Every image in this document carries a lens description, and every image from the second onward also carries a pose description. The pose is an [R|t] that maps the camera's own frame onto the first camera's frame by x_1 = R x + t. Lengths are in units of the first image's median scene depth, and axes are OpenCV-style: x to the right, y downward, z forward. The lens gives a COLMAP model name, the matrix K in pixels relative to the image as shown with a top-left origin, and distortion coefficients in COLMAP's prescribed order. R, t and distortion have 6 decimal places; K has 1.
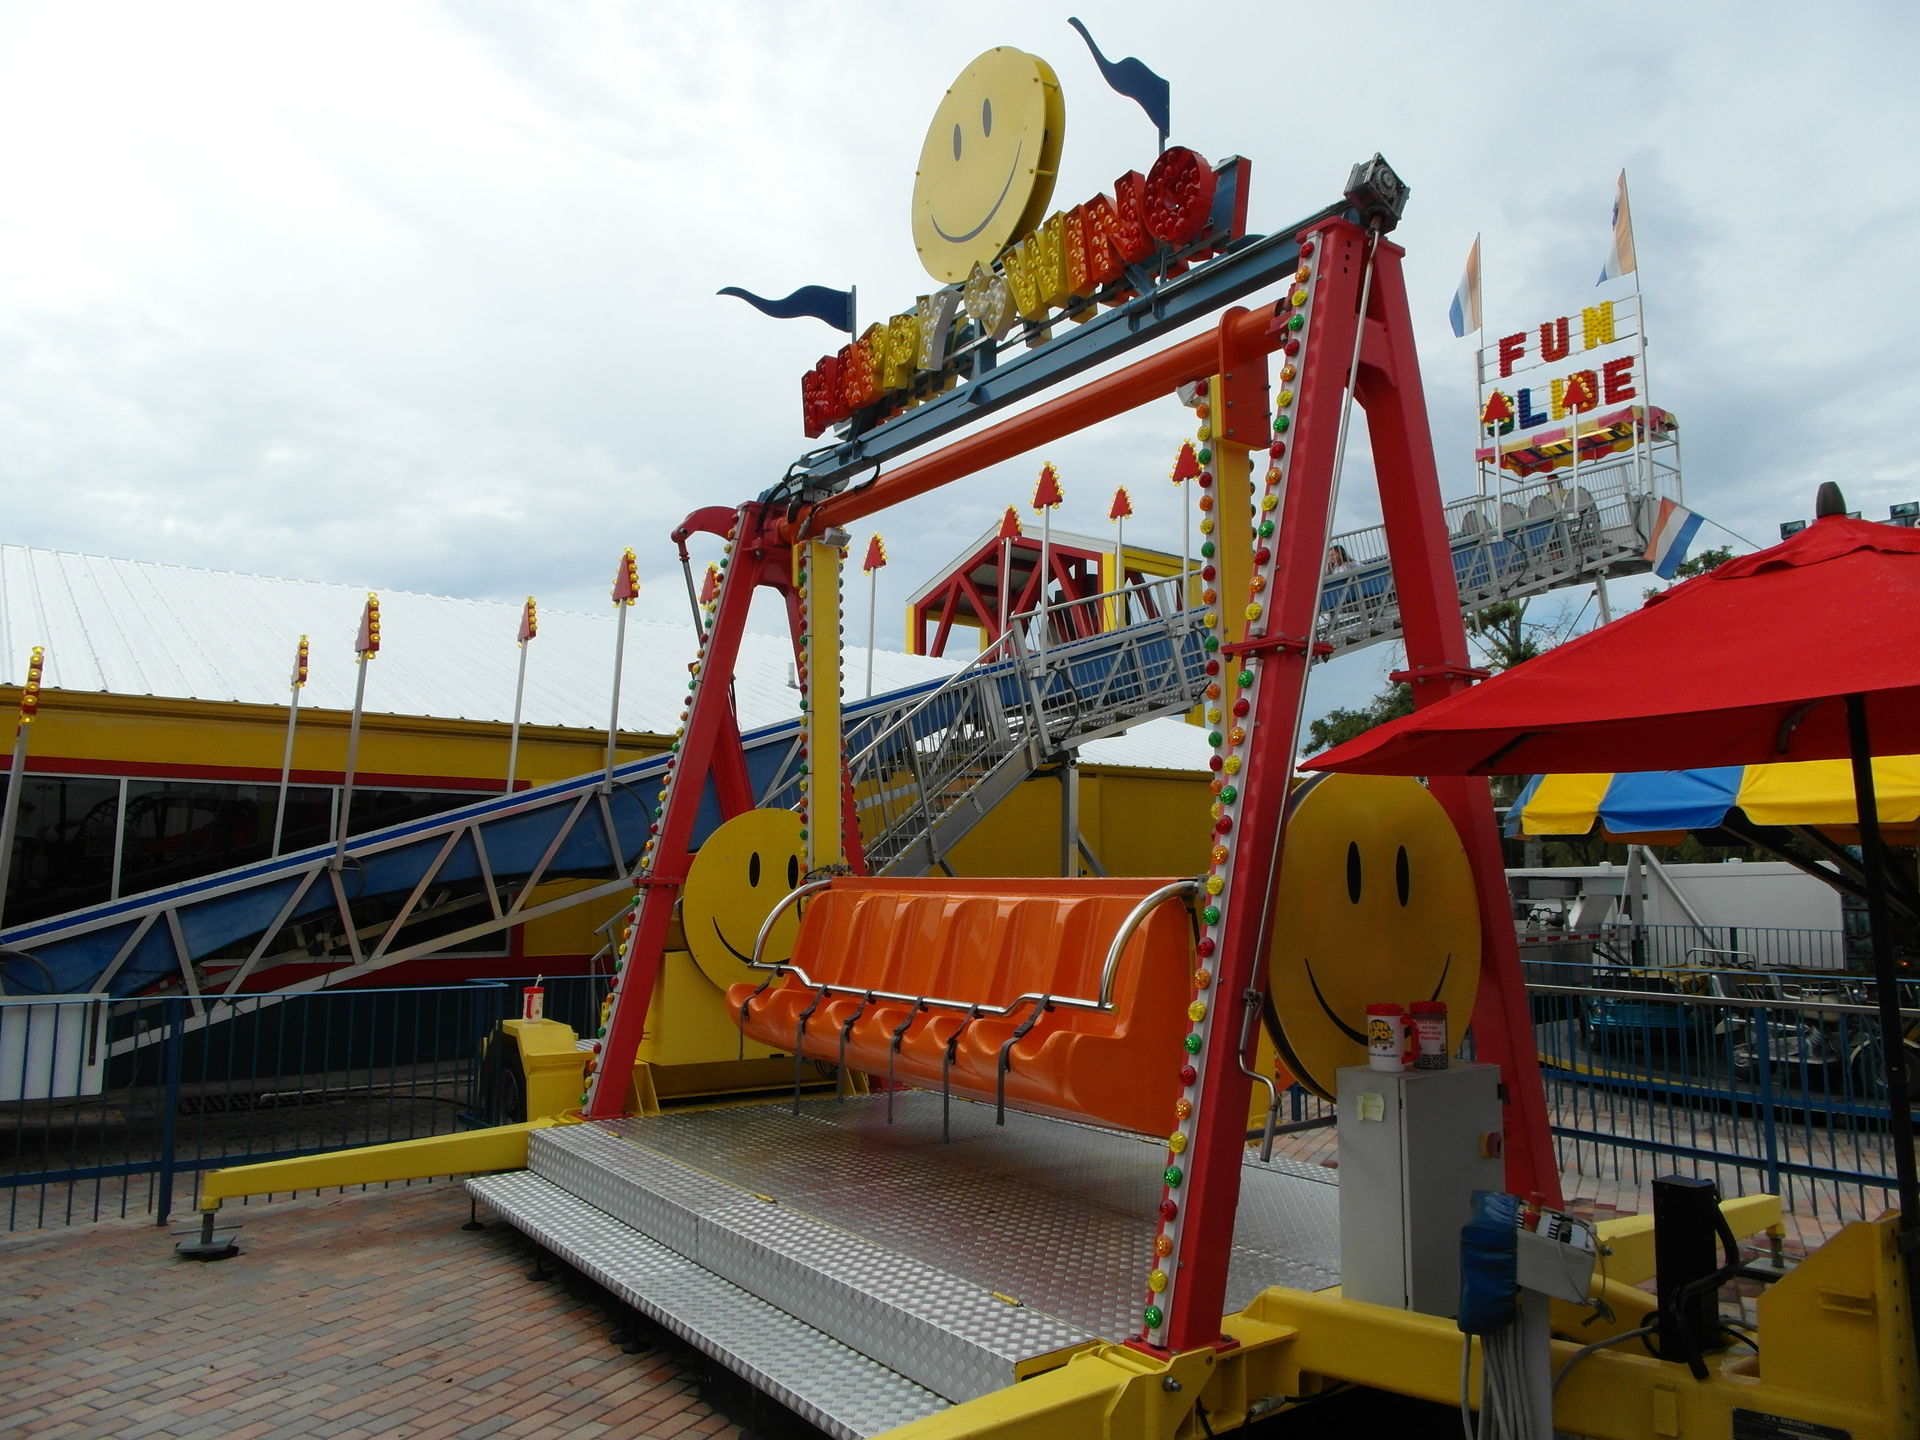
lens RADIAL K [[1319.8, 0, 971.4], [0, 1319.8, 721.6], [0, 0, 1]] dist [0.006917, -0.007334]
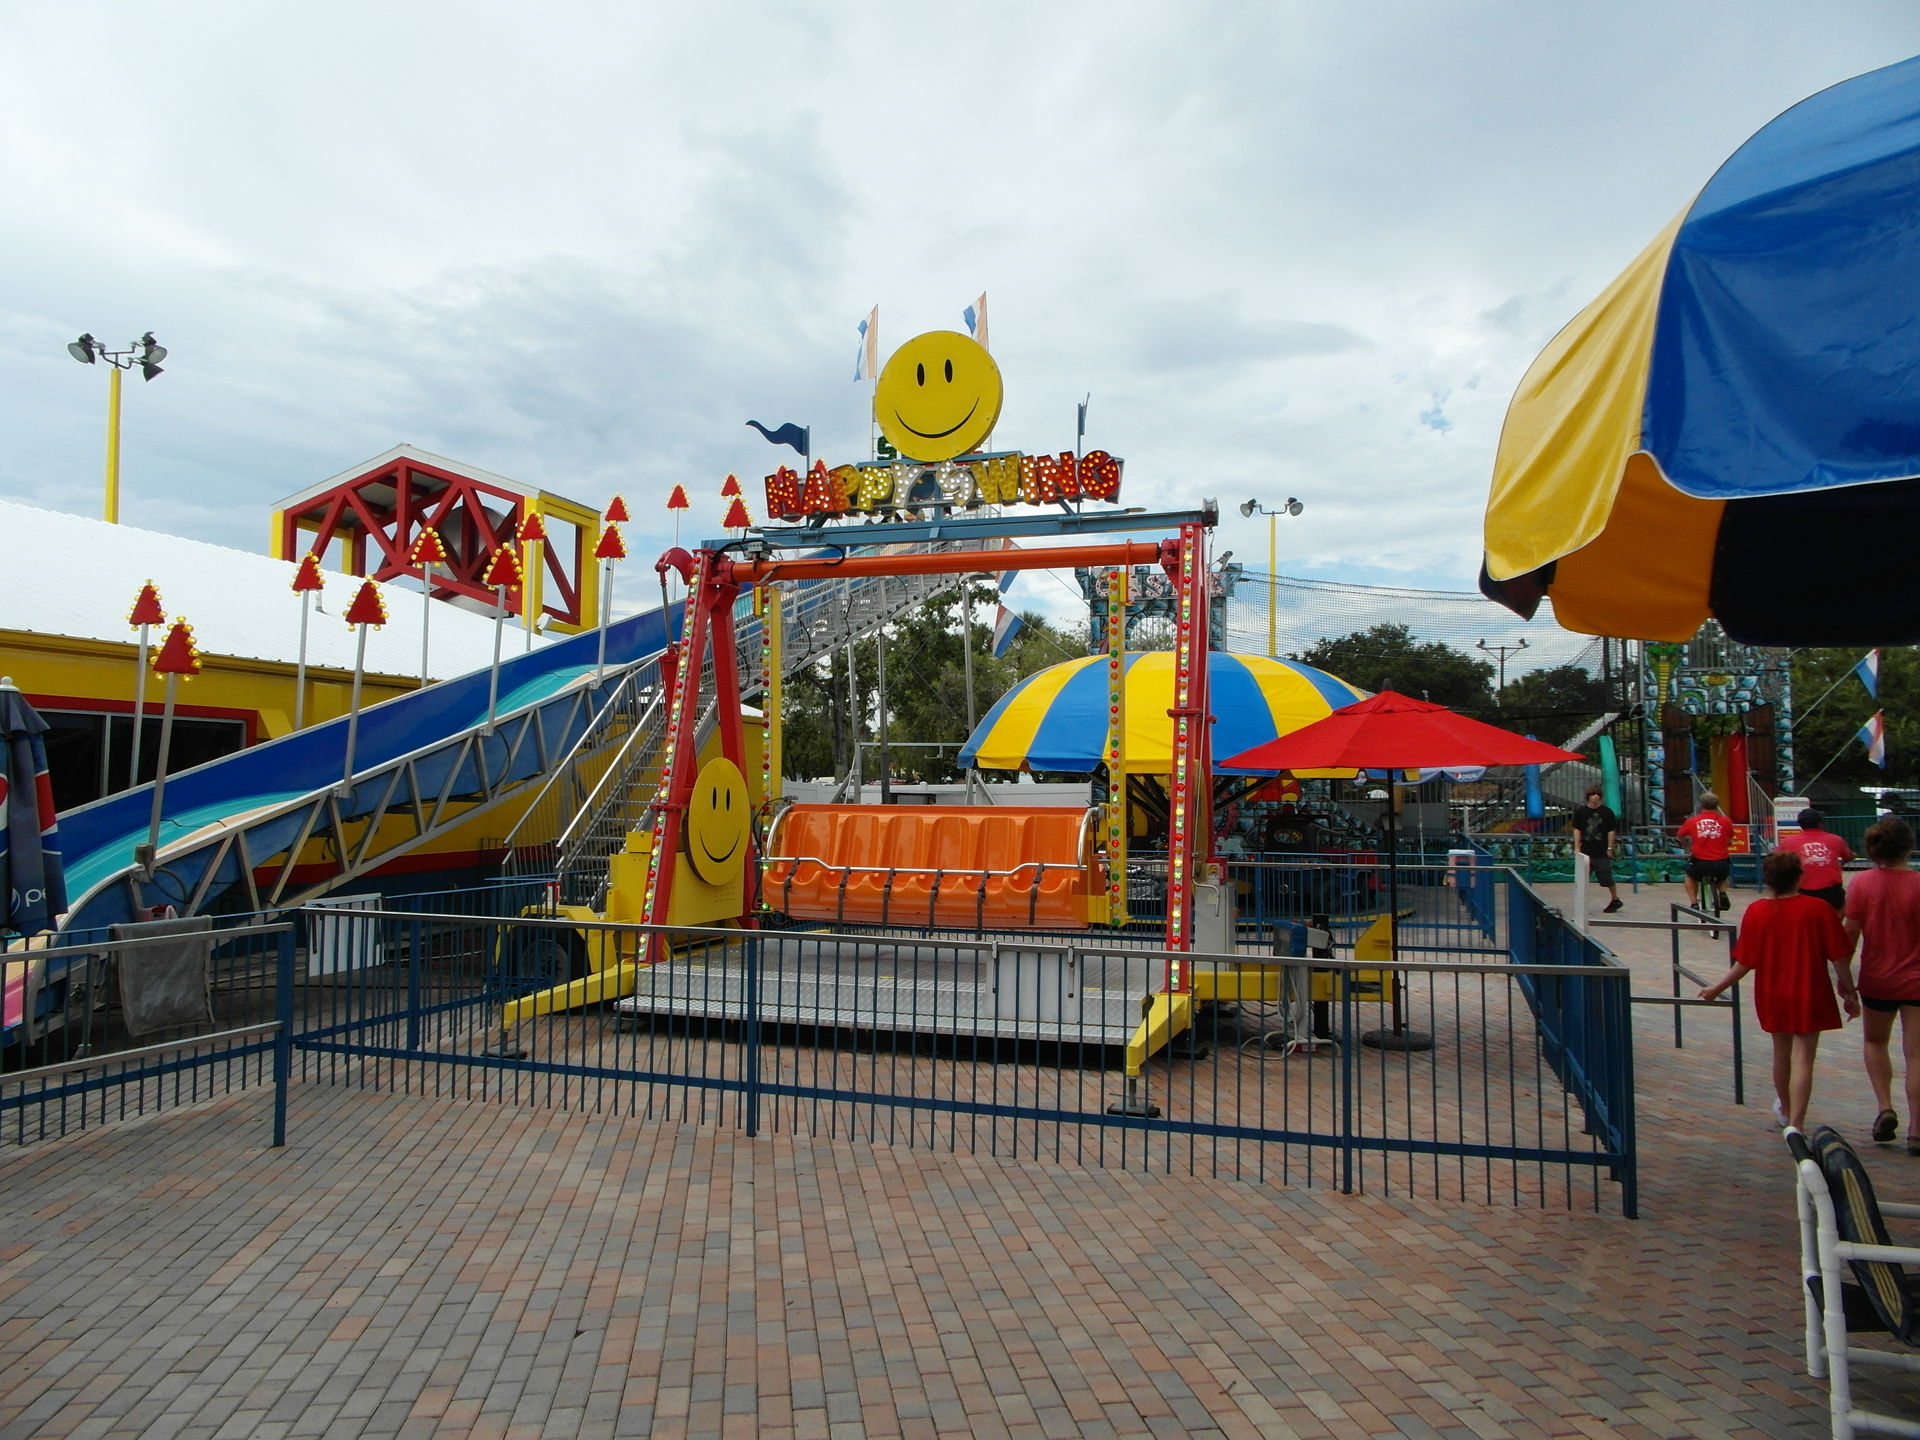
lens RADIAL K [[1319.8, 0, 949.1], [0, 1319.8, 720.6], [0, 0, 1]] dist [0.006917, -0.007334]
pose [[0.820299, 0.031788, 0.571051, -0.666985], [-0.072118, 0.996234, 0.048139, -0.056750], [-0.567370, -0.080671, 0.819502, -0.319961]]
